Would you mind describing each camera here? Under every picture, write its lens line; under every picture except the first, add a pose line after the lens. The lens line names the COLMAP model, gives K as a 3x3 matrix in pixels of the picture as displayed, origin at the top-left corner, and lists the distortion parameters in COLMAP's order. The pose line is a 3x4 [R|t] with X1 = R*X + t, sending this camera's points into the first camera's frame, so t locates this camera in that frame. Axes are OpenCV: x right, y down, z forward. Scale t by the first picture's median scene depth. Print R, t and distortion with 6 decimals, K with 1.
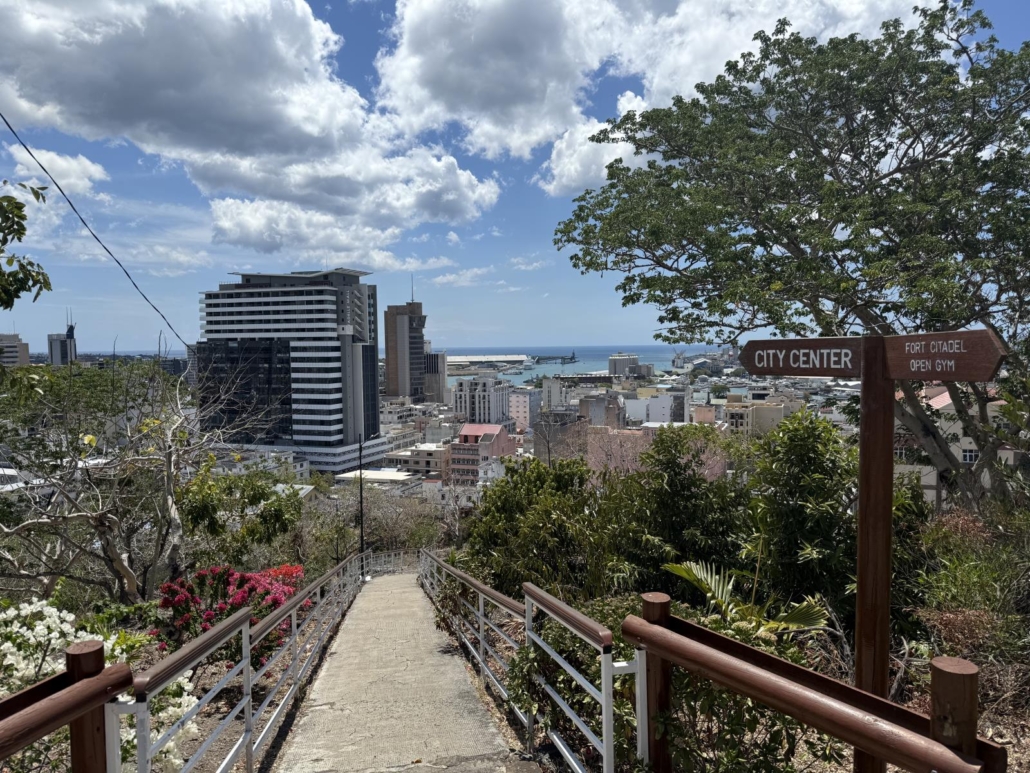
lens RADIAL K [[708.8, 0, 531.4], [0, 708.8, 403.3], [0, 0, 1]] dist [0.056304, -0.082706]
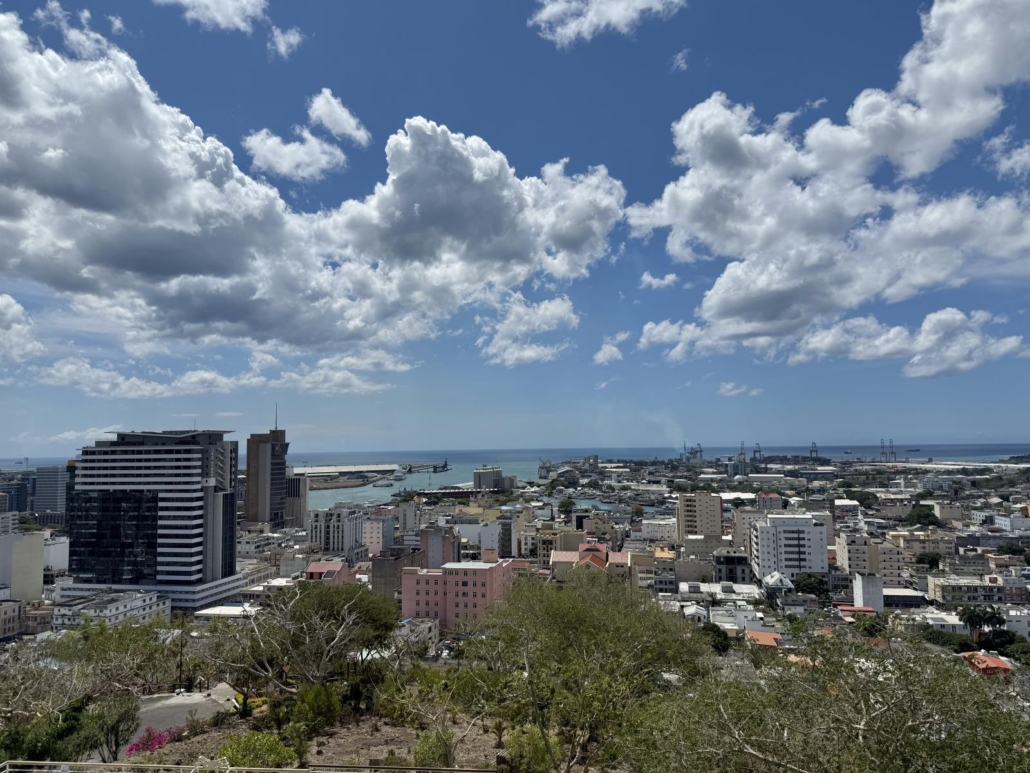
lens RADIAL K [[708.8, 0, 515.2], [0, 708.8, 400.3], [0, 0, 1]] dist [0.056304, -0.082706]
pose [[0.988521, 0.002900, 0.151057, 0.058239], [0.019831, 0.988676, -0.148751, -0.049243], [-0.149778, 0.150039, 0.977269, -0.242697]]
